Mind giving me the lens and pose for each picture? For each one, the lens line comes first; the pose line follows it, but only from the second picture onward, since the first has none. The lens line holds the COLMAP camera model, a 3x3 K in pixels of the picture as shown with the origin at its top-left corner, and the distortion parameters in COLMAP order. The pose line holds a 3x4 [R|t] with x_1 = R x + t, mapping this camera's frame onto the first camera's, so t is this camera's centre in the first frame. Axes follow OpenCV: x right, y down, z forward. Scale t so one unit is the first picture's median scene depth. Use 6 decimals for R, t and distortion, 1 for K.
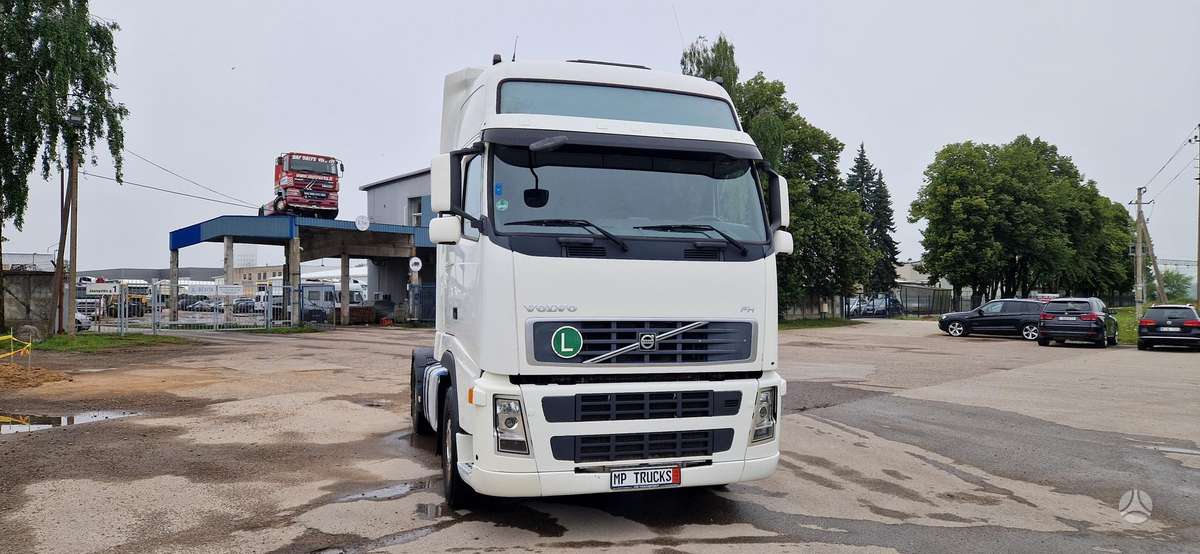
lens RADIAL K [[793.8, 0, 598.8], [0, 793.8, 278.4], [0, 0, 1]] dist [0.079380, -0.061886]
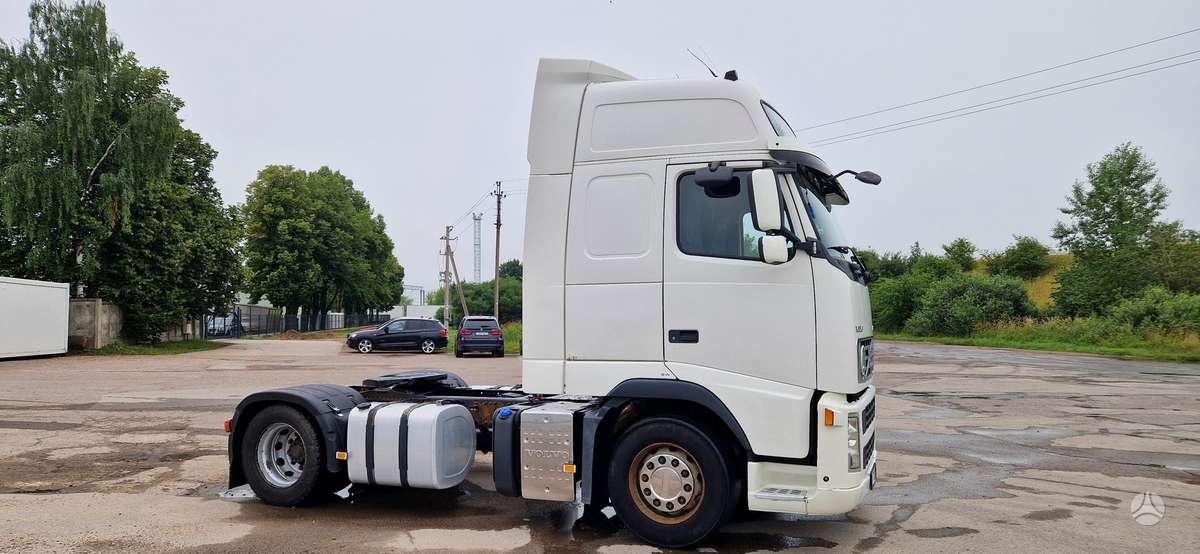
lens RADIAL K [[792.6, 0, 597.5], [0, 792.6, 286.6], [0, 0, 1]] dist [0.079008, -0.069023]
pose [[0.641426, 0.026050, 0.766743, -0.239890], [-0.015874, 0.999660, -0.020684, 0.001709], [-0.767021, 0.001096, 0.641621, 0.123608]]
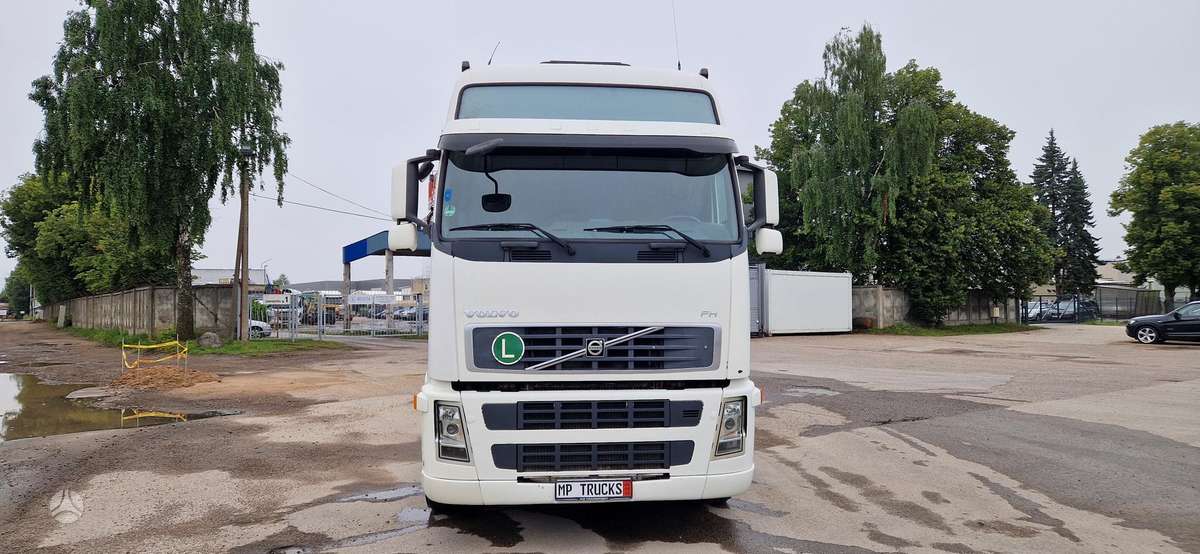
lens RADIAL K [[791.8, 0, 596.4], [0, 791.8, 280.9], [0, 0, 1]] dist [0.081845, -0.070818]
pose [[0.977960, -0.015607, -0.208206, 0.058340], [0.014561, 0.999873, -0.006554, 0.001089], [0.208282, 0.003378, 0.978063, 0.013937]]
